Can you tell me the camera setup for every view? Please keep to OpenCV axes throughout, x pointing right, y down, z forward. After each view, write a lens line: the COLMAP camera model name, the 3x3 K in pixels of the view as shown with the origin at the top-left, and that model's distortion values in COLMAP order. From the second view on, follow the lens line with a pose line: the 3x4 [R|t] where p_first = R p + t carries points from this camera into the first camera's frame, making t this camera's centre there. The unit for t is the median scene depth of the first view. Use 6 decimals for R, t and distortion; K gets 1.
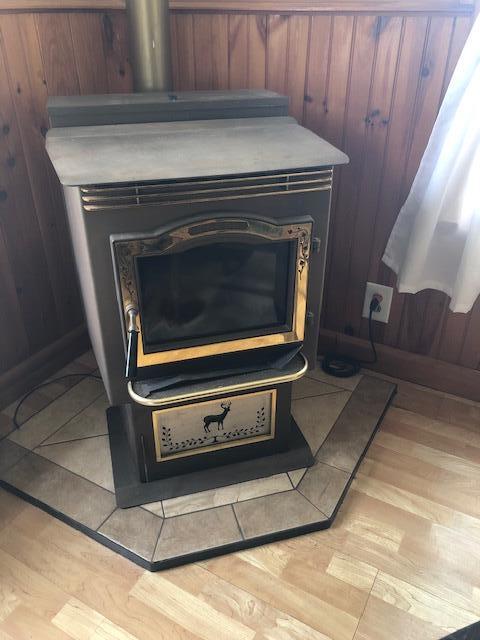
lens RADIAL K [[526.6, 0, 238.2], [0, 526.6, 317.9], [0, 0, 1]] dist [0.017064, 0.009764]
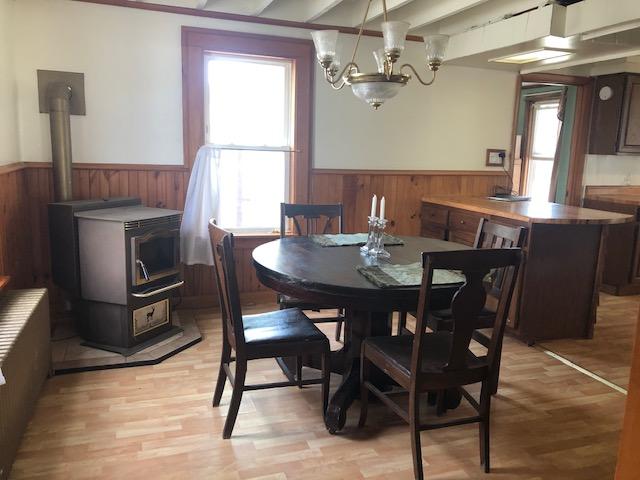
lens RADIAL K [[526.6, 0, 319.3], [0, 526.6, 240.0], [0, 0, 1]] dist [0.017064, 0.009764]
pose [[0.647198, -0.105801, 0.754944, -1.307987], [0.353777, 0.918907, -0.174506, 0.555854], [-0.675260, 0.380022, 0.632145, -1.205944]]
